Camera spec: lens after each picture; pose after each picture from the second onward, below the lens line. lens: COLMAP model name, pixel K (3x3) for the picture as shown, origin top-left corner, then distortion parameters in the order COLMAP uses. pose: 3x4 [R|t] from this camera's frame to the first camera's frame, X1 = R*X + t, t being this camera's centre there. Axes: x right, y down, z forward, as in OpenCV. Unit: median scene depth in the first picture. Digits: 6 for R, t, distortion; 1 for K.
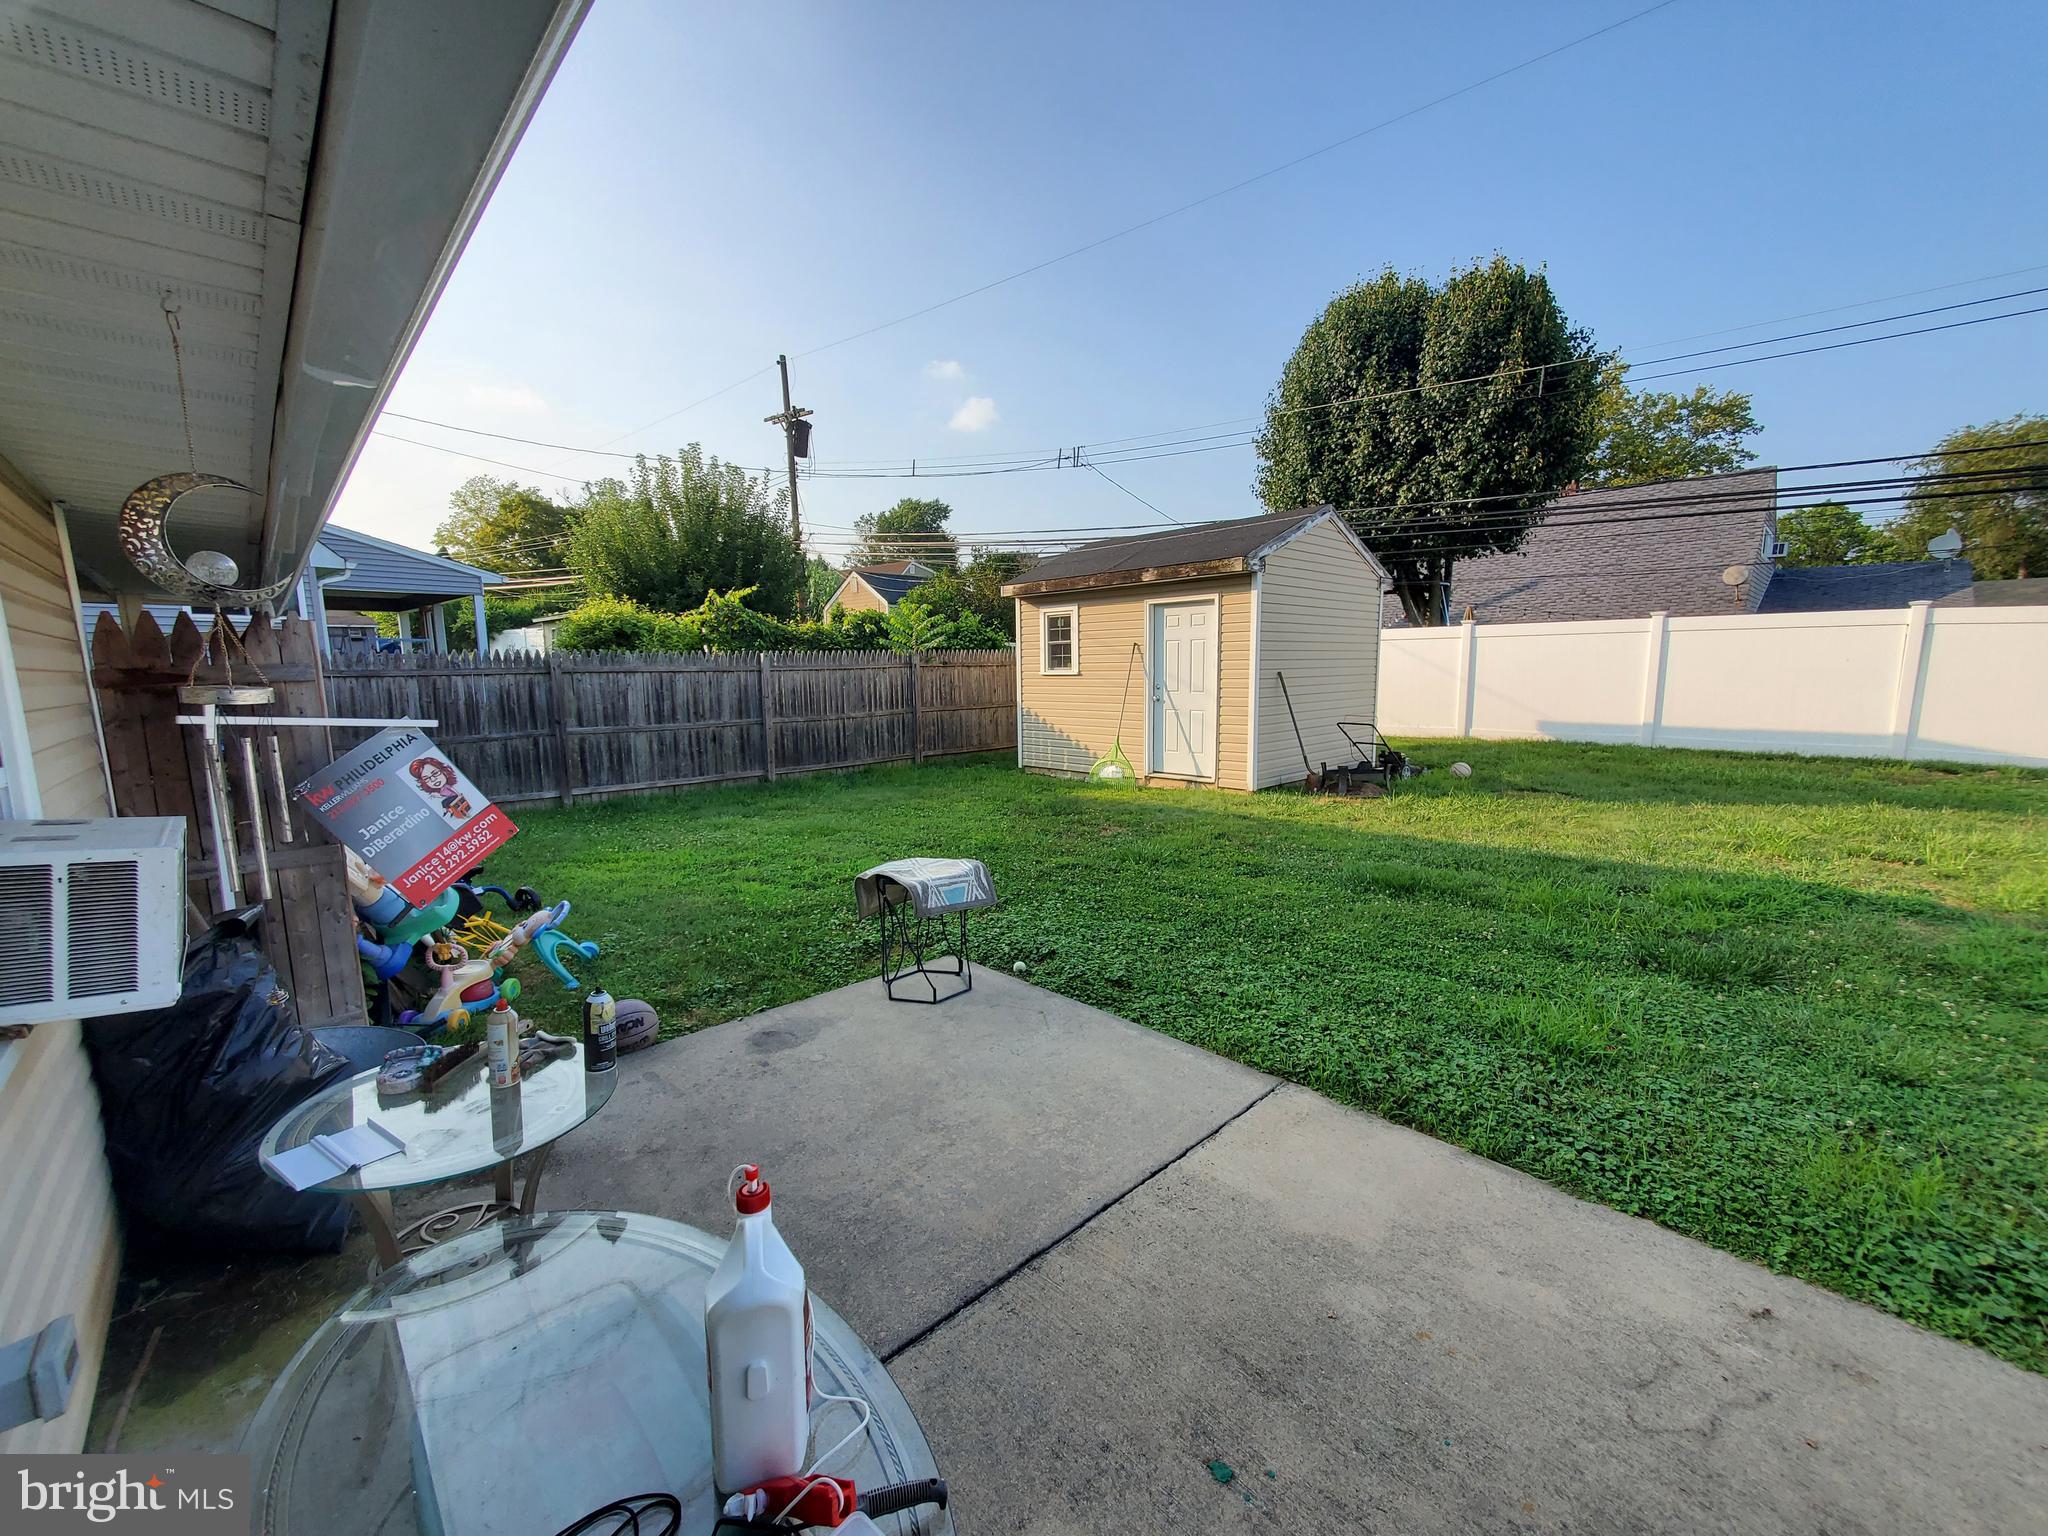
lens RADIAL K [[817.4, 0, 1027.1], [0, 817.4, 773.5], [0, 0, 1]] dist [0.000353, 0.000499]
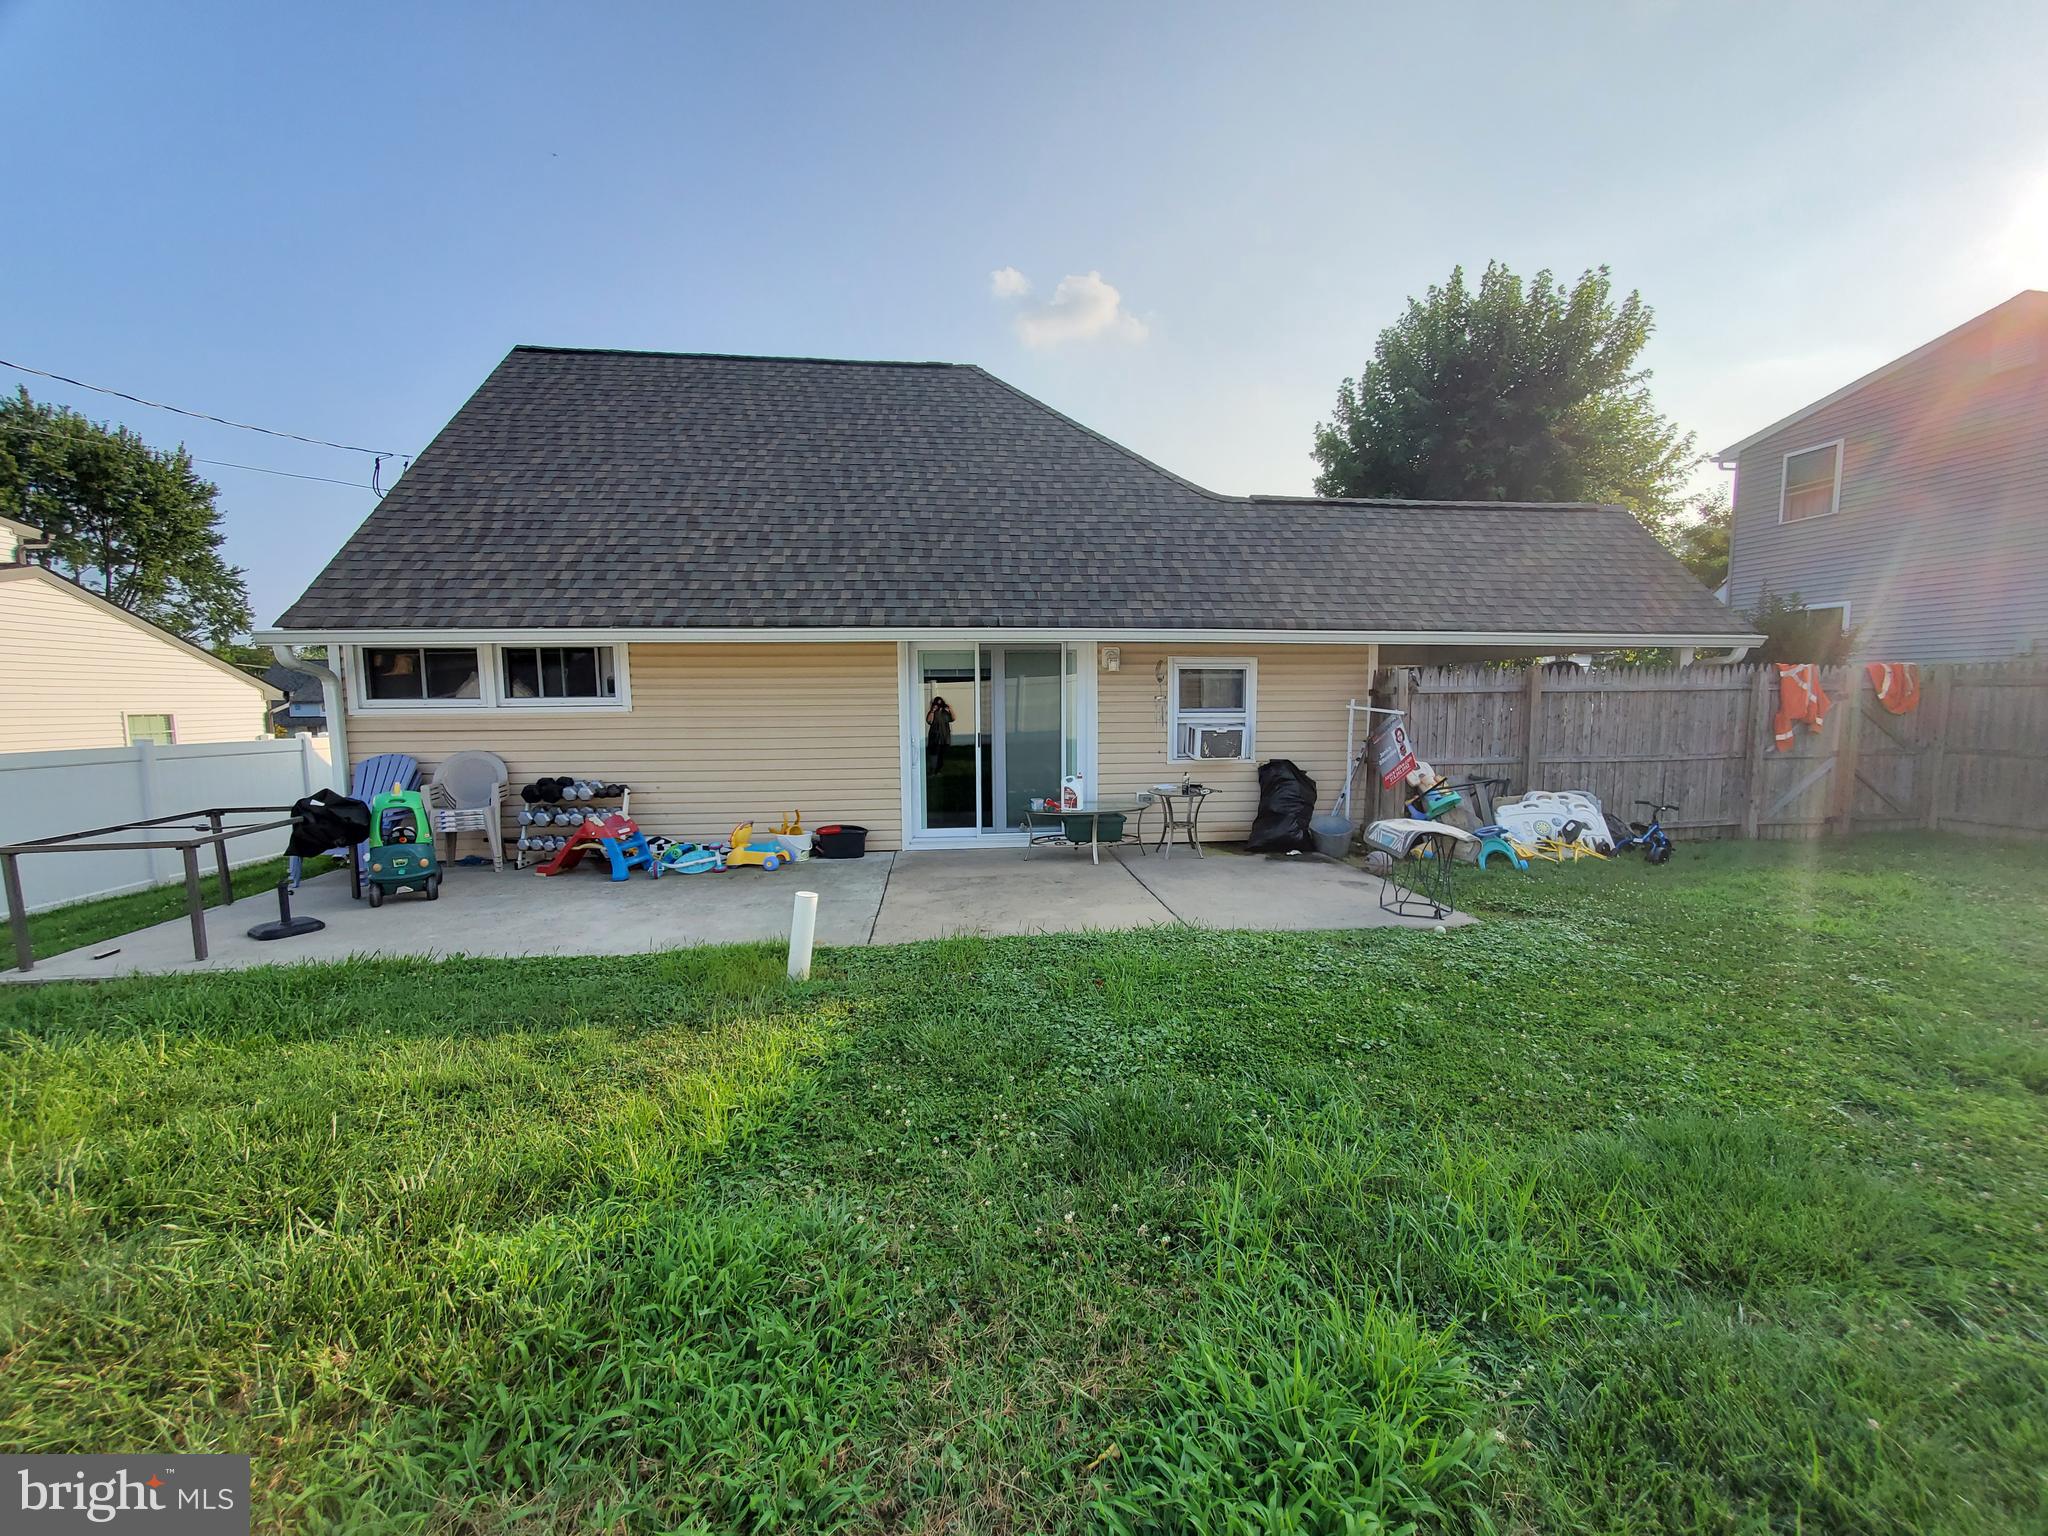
lens RADIAL K [[817.4, 0, 1025.6], [0, 817.4, 770.5], [0, 0, 1]] dist [0.000353, 0.000499]
pose [[-0.615502, 0.090375, -0.782937, 1.146062], [-0.093056, 0.978122, 0.186061, -0.152611], [0.782623, 0.187377, -0.593625, 1.025883]]
